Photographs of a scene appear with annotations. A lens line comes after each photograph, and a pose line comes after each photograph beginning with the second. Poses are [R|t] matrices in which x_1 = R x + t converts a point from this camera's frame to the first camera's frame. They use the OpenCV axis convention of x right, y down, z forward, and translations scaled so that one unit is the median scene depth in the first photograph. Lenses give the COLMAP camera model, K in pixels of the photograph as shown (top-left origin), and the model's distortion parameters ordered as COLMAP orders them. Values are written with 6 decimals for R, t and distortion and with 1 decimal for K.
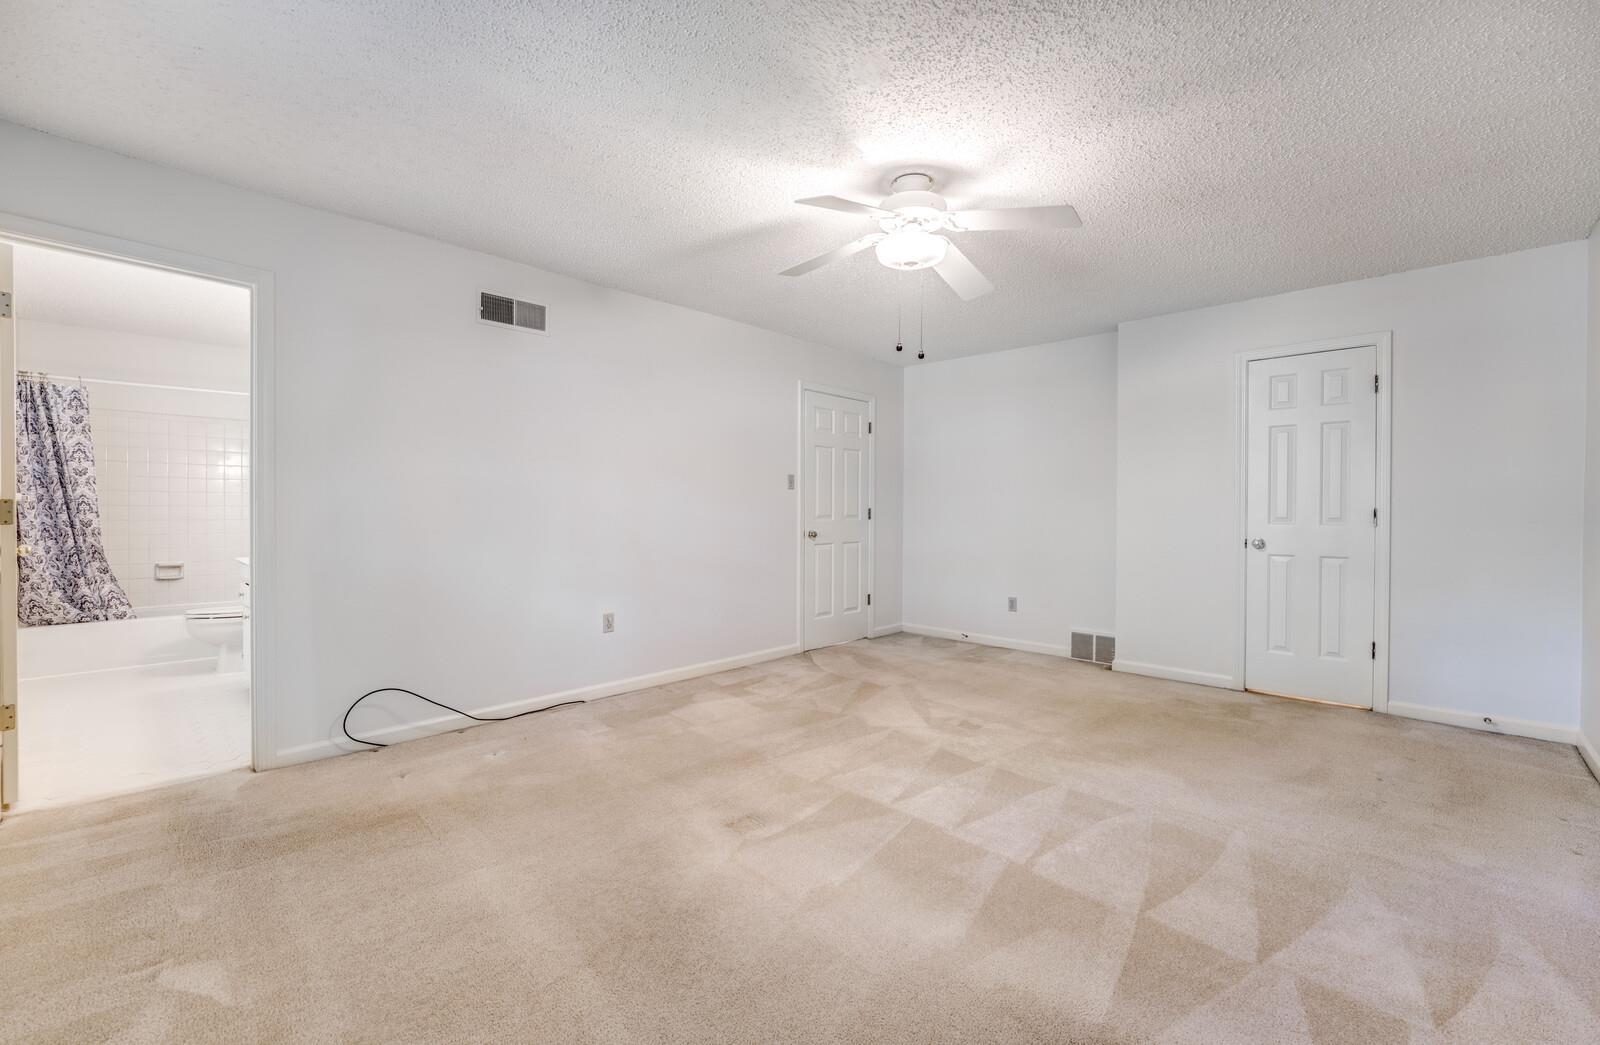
lens RADIAL K [[668.1, 0, 794.7], [0, 668.1, 518.8], [0, 0, 1]] dist [-0.002411, -0.001334]
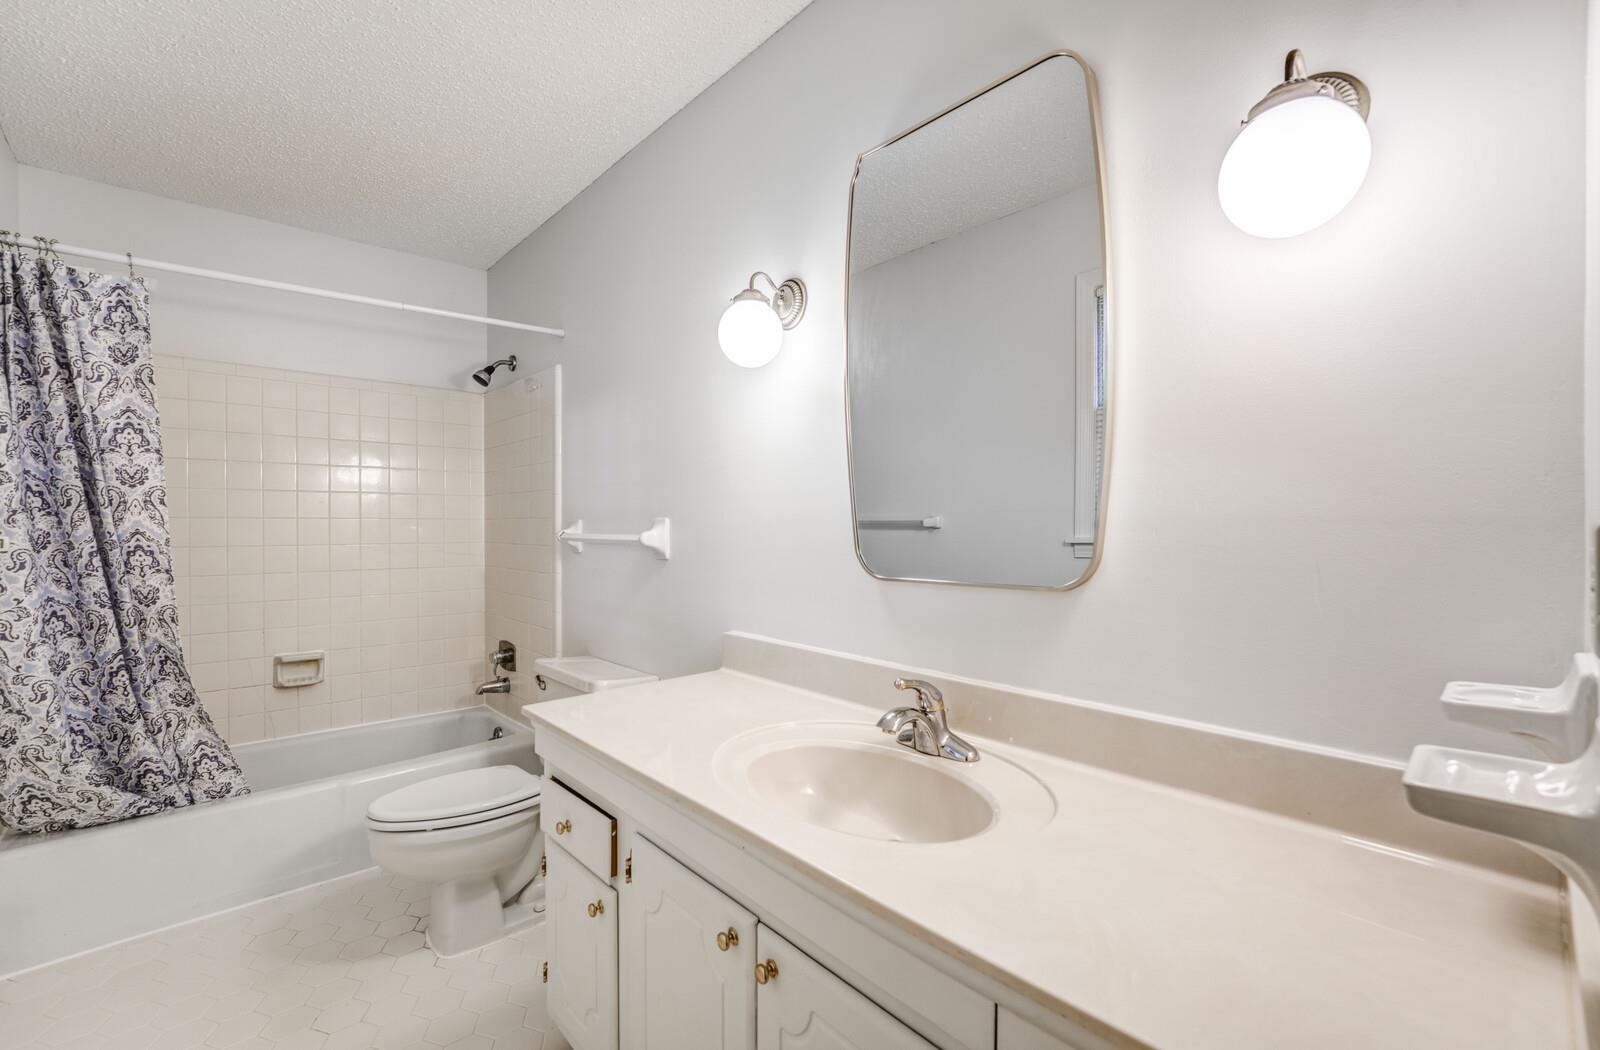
lens RADIAL K [[681.2, 0, 786.5], [0, 681.2, 535.6], [0, 0, 1]] dist [-0.010867, 0.000930]
pose [[0.997557, -0.002312, -0.069820, -0.625206], [0.002682, 0.999983, 0.005208, -0.034270], [0.069807, -0.005383, 0.997546, 0.597482]]
